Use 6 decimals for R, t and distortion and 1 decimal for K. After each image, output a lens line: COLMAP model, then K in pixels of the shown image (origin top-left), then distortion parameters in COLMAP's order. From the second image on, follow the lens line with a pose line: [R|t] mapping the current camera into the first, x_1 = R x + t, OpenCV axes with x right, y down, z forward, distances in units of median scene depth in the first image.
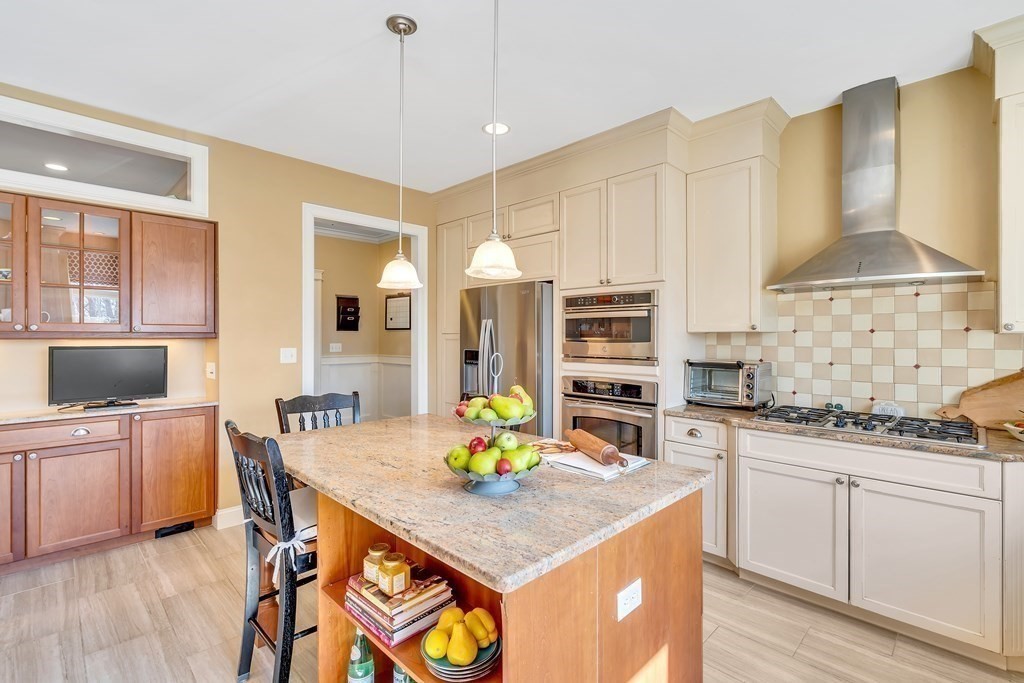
lens RADIAL K [[464.0, 0, 514.4], [0, 464.0, 336.5], [0, 0, 1]] dist [-0.001266, -0.000142]
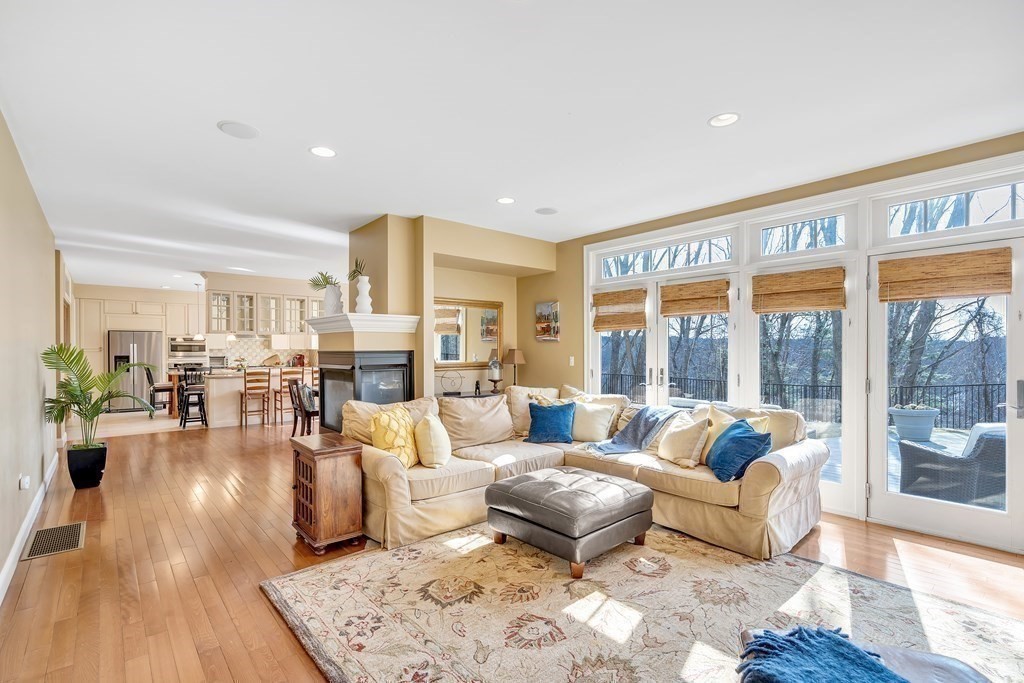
lens RADIAL K [[473.3, 0, 510.6], [0, 473.3, 348.0], [0, 0, 1]] dist [0.002241, -0.000053]
pose [[0.084974, 0.002624, 0.996380, -3.481841], [0.001638, 0.999995, -0.002773, -0.002150], [-0.996382, 0.001867, 0.084969, -1.885512]]
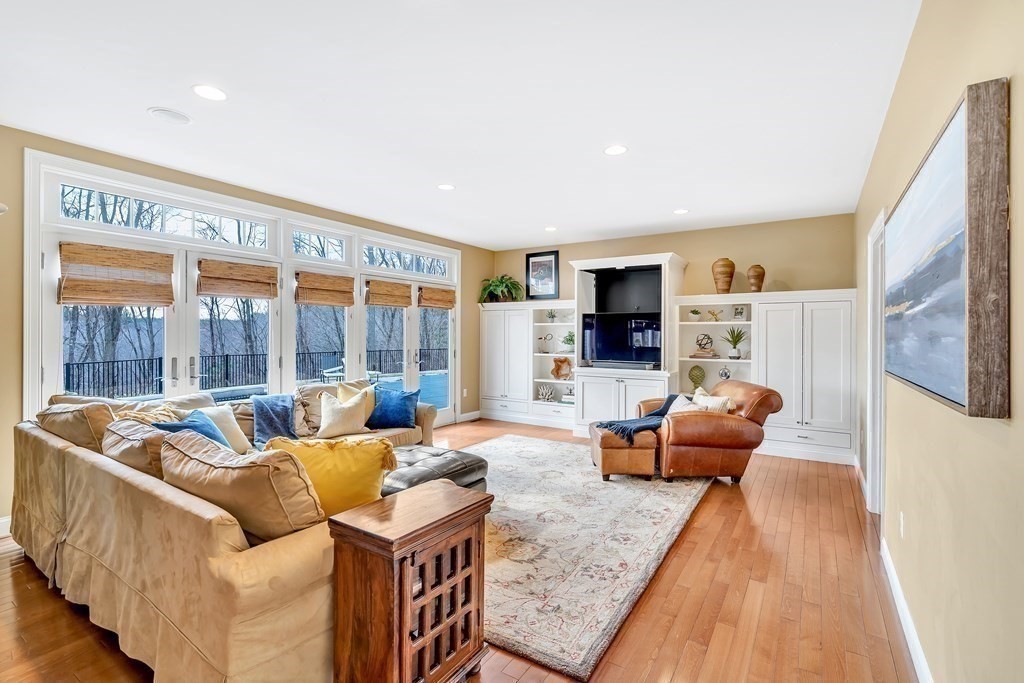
lens RADIAL K [[464.0, 0, 514.4], [0, 464.0, 336.5], [0, 0, 1]] dist [-0.001266, -0.000142]
pose [[-0.980702, -0.002332, -0.195495, -2.420703], [-0.003373, 0.999982, 0.004992, -0.003975], [0.195480, 0.005555, -0.980692, -0.771165]]
